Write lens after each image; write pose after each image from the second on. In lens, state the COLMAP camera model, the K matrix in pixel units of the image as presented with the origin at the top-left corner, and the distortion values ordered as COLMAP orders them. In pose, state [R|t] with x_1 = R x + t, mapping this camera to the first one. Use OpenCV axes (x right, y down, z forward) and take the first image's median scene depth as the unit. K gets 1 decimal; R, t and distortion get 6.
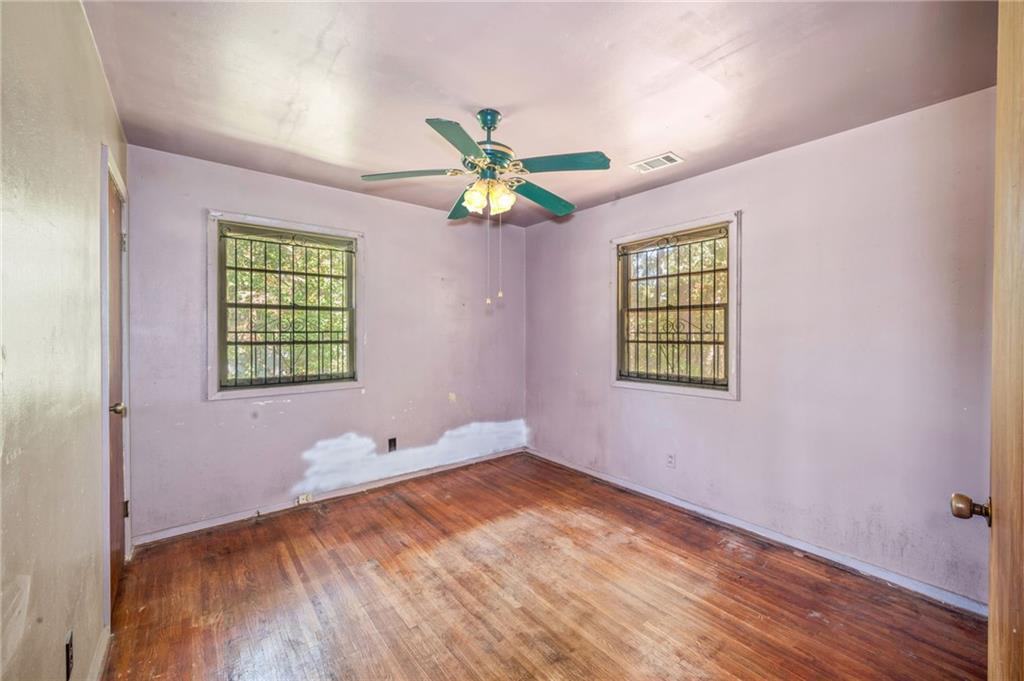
lens RADIAL K [[406.7, 0, 514.0], [0, 406.7, 334.0], [0, 0, 1]] dist [-0.001723, 0.000033]
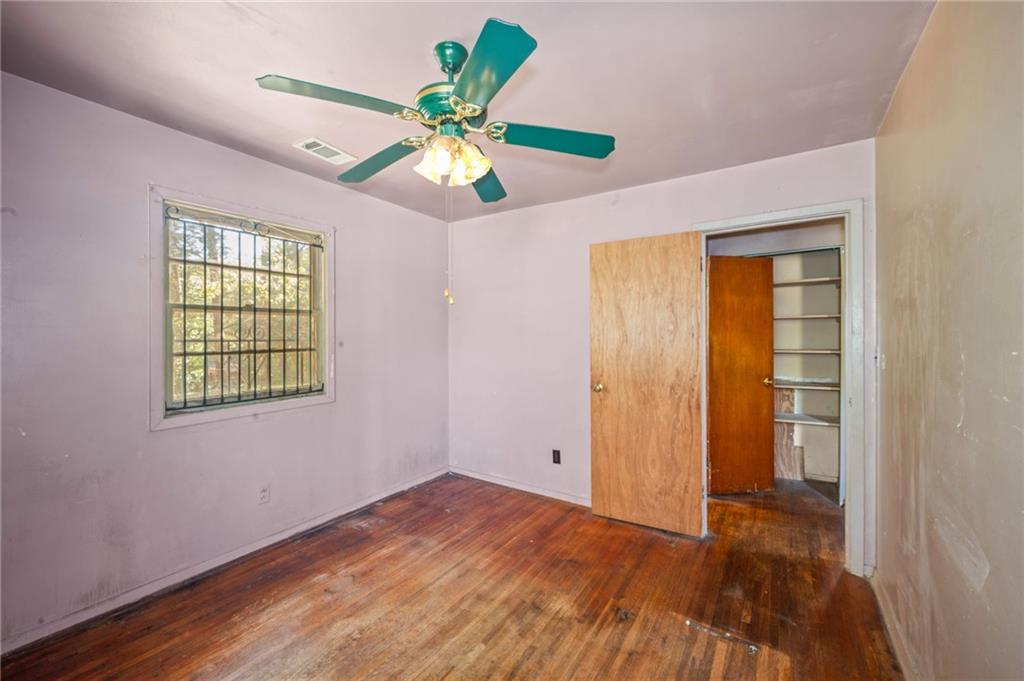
lens RADIAL K [[406.7, 0, 514.0], [0, 406.7, 334.0], [0, 0, 1]] dist [-0.001723, 0.000033]
pose [[-0.308666, 0.002223, 0.951168, -0.678275], [0.008549, 0.999963, 0.000437, -0.013448], [-0.951132, 0.008266, -0.308674, 0.944496]]
